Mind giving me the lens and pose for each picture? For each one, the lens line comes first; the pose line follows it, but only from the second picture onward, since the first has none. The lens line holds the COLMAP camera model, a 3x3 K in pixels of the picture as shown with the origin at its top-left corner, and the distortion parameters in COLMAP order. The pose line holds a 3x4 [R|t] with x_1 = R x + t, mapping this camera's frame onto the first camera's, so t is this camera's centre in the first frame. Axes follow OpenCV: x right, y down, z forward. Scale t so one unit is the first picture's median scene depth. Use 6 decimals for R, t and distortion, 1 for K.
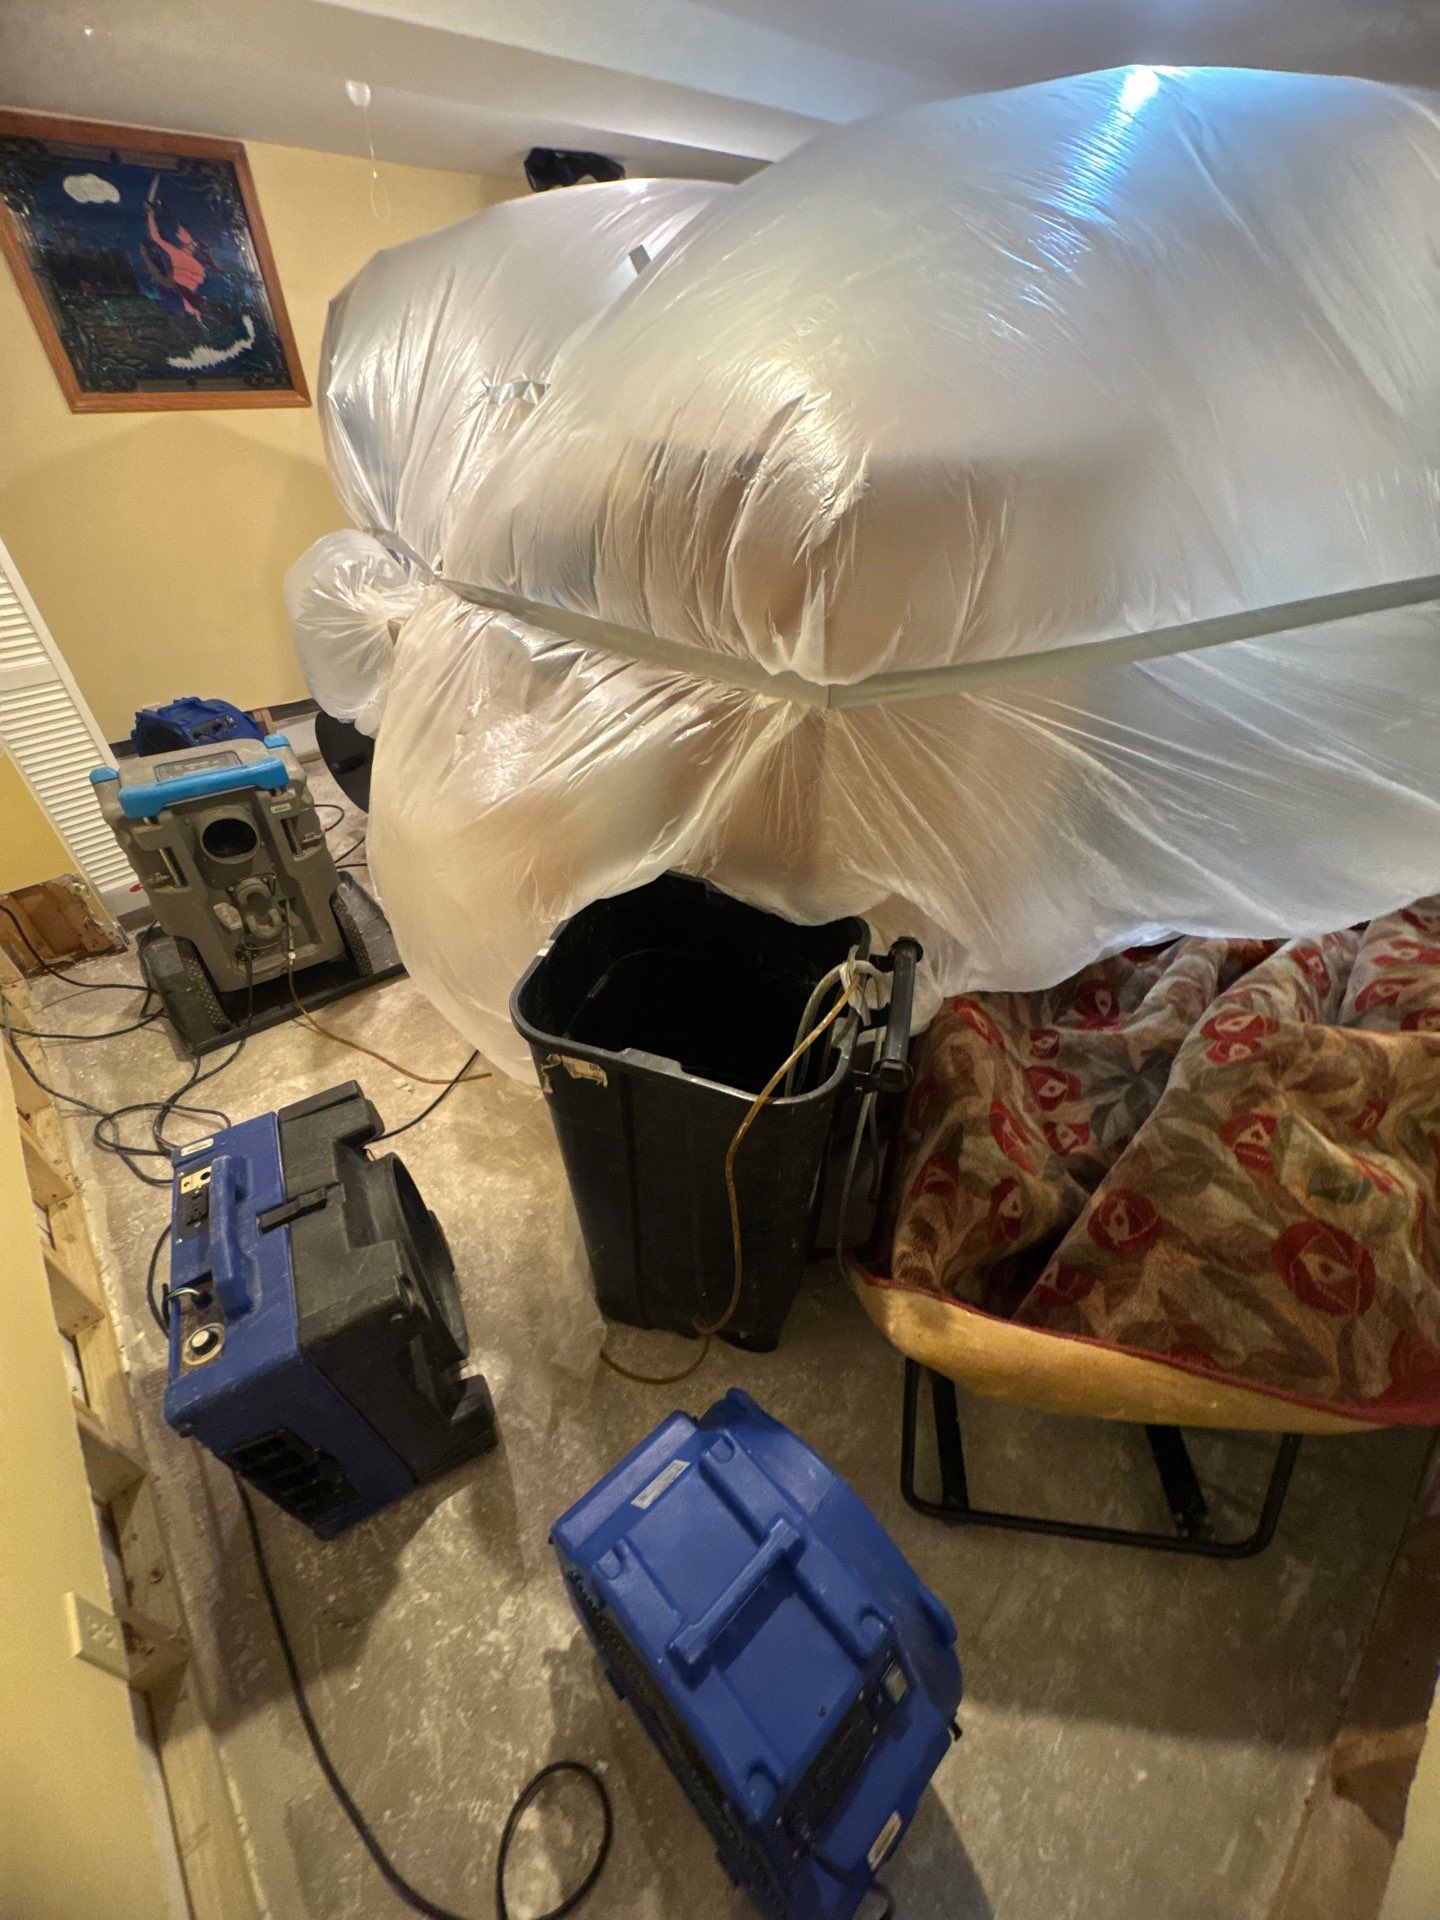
lens RADIAL K [[764.2, 0, 720.0], [0, 764.2, 960.0], [0, 0, 1]] dist [-0.001183, 0.000124]
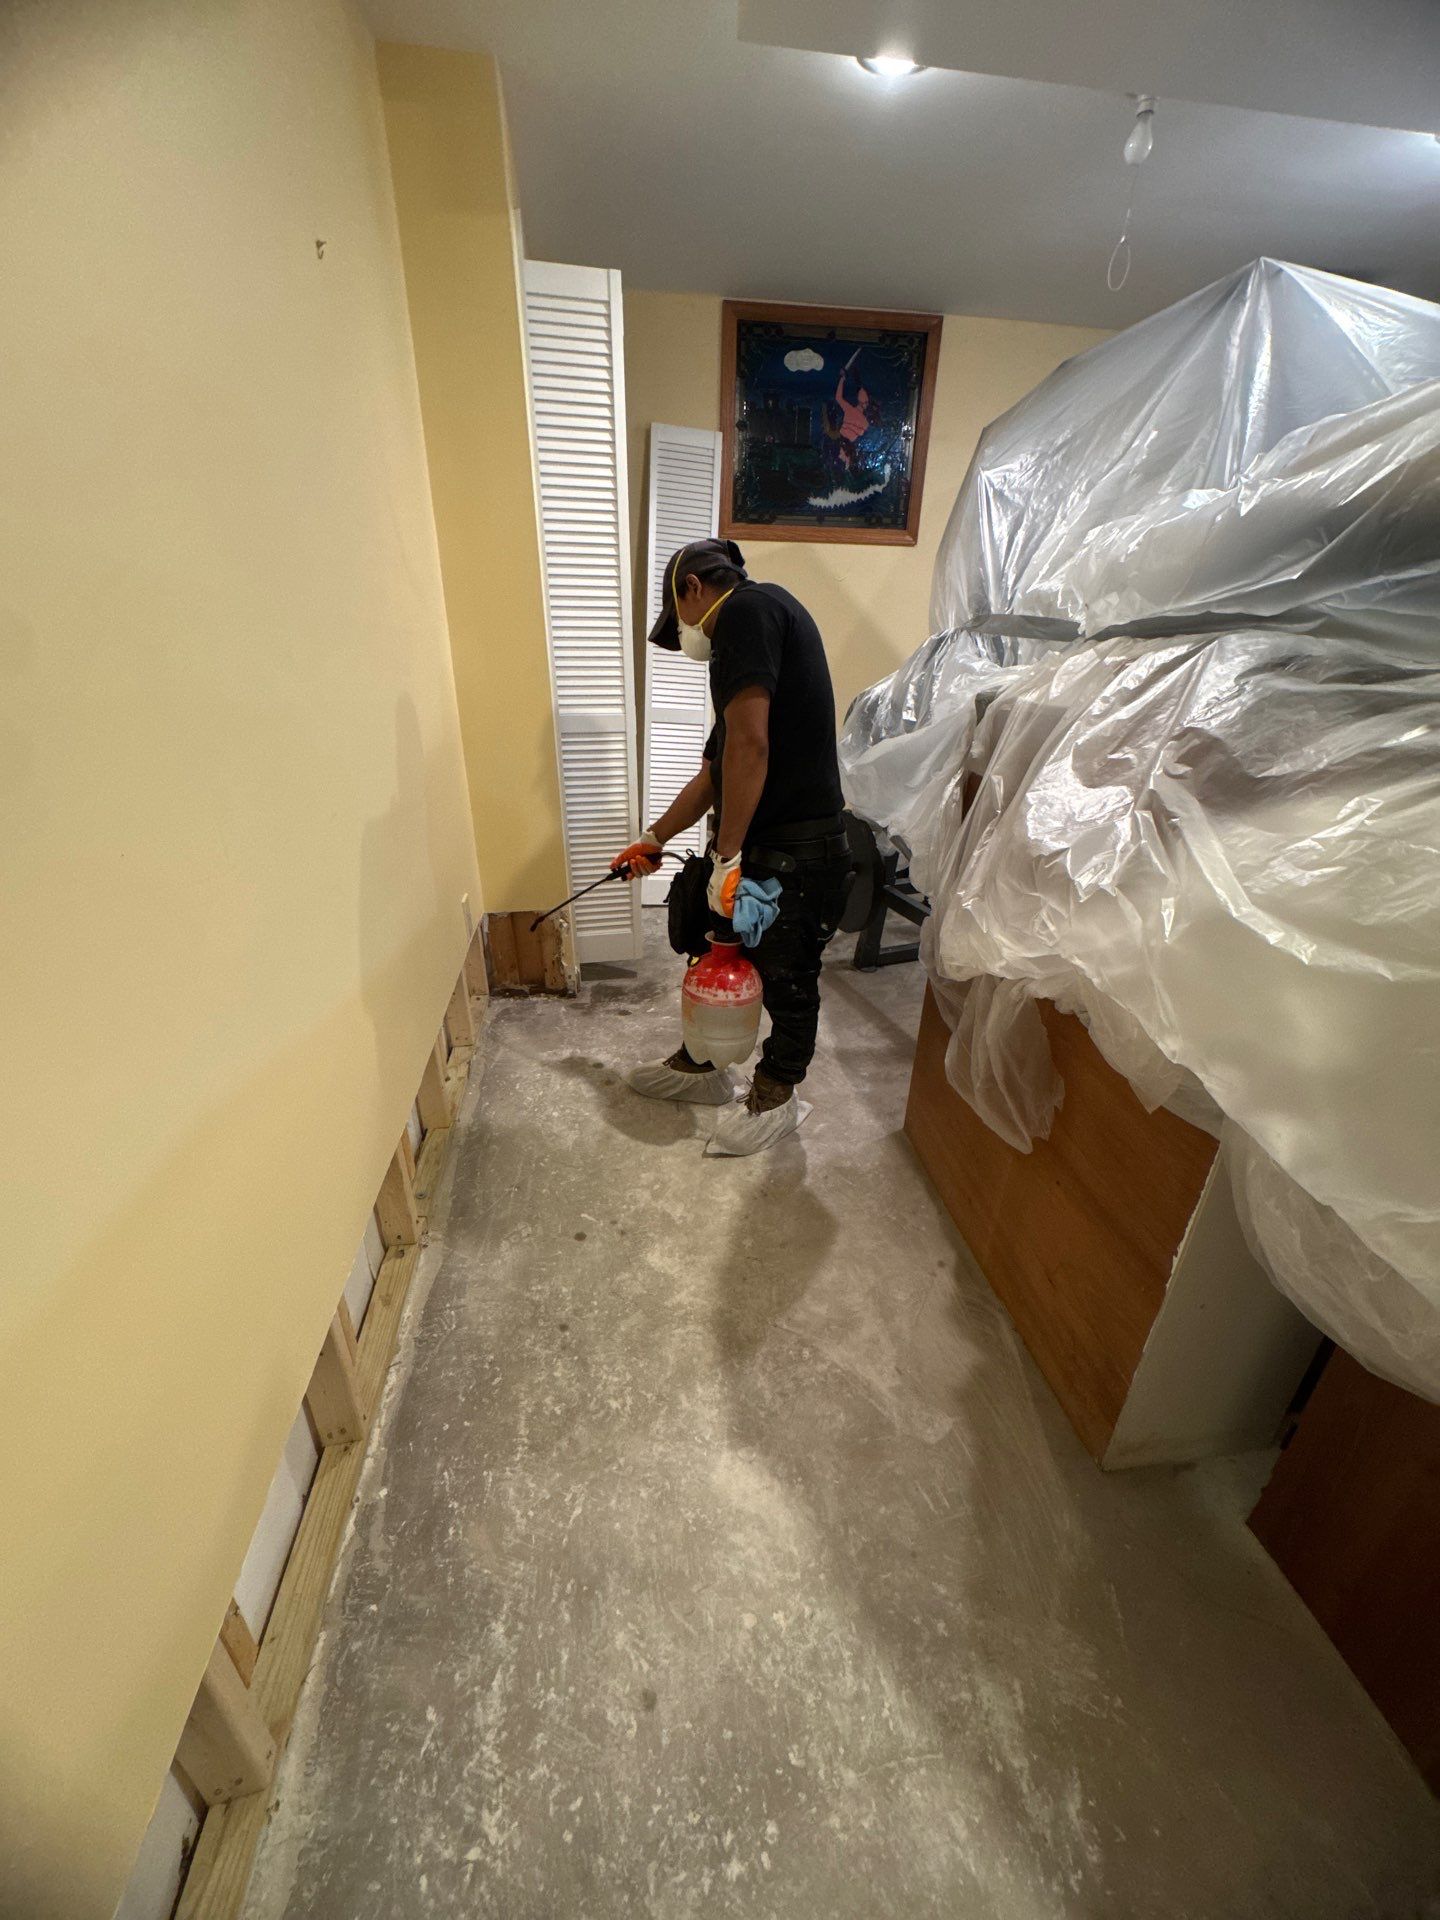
lens RADIAL K [[764.2, 0, 720.0], [0, 764.2, 960.0], [0, 0, 1]] dist [-0.001183, 0.000124]
pose [[0.838943, 0.245651, -0.485623, -0.159973], [-0.349910, 0.926915, -0.135613, 0.010470], [0.416818, 0.283696, 0.863585, 0.221605]]
